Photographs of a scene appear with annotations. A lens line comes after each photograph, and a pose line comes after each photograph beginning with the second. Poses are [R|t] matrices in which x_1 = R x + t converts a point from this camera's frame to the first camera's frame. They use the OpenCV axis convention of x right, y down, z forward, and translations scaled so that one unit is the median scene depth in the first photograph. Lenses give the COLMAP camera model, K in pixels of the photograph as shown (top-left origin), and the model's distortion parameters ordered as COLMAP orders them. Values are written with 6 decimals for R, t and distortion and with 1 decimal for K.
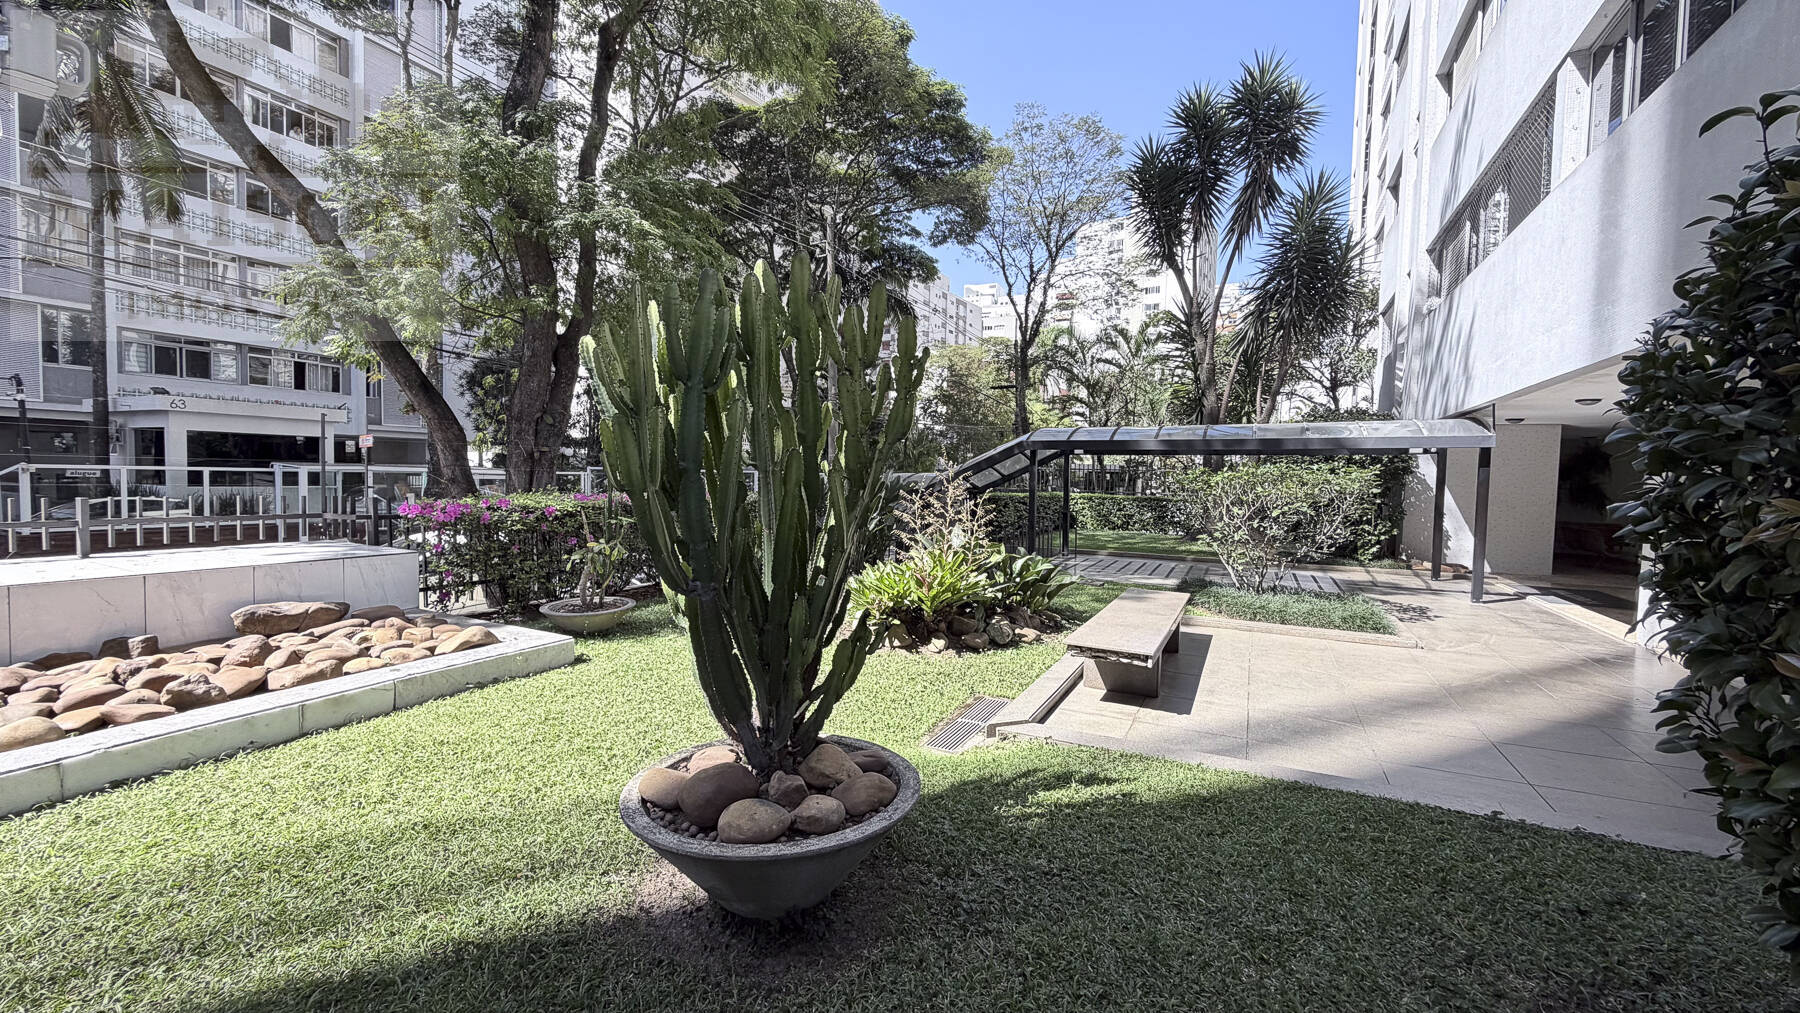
lens RADIAL K [[718.4, 0, 895.6], [0, 718.4, 508.2], [0, 0, 1]] dist [-0.000623, 0.000010]
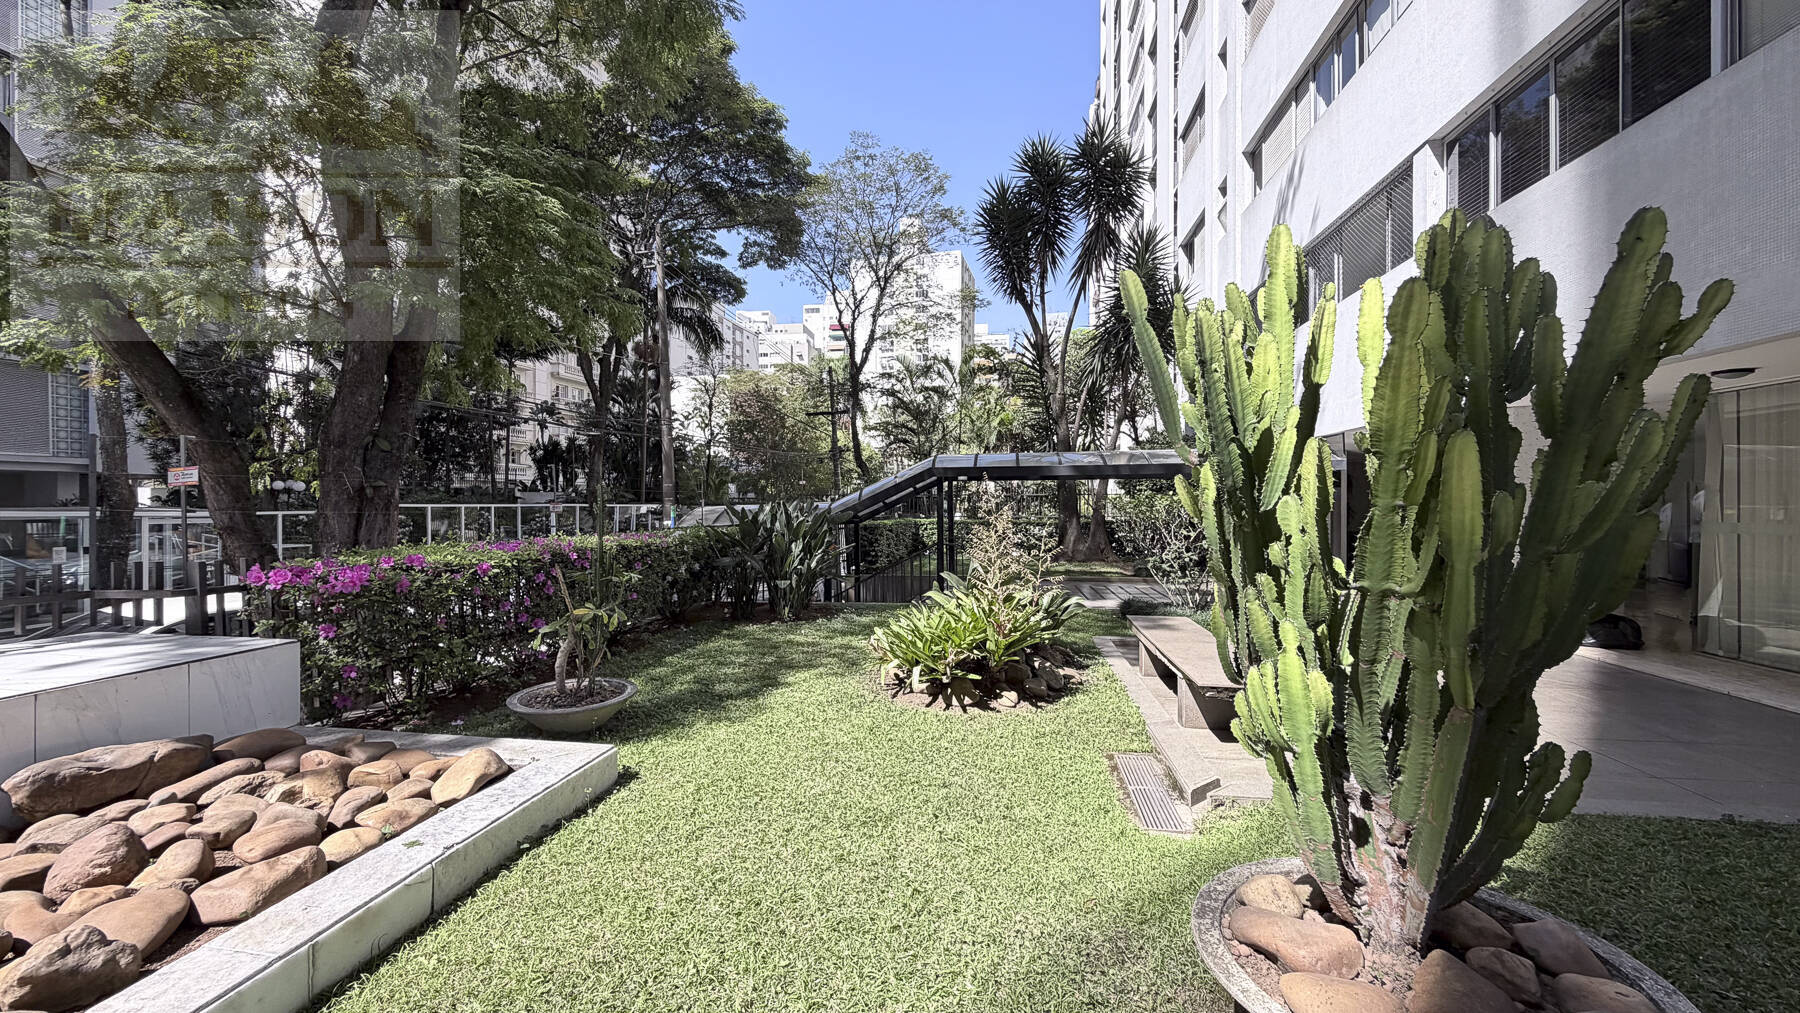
lens RADIAL K [[716.6, 0, 893.8], [0, 716.6, 509.4], [0, 0, 1]] dist [-0.001805, -0.000119]
pose [[0.950881, -0.026017, 0.308461, -0.095065], [0.036784, 0.998898, -0.029142, -0.005977], [-0.307363, 0.039057, 0.950790, 0.053314]]
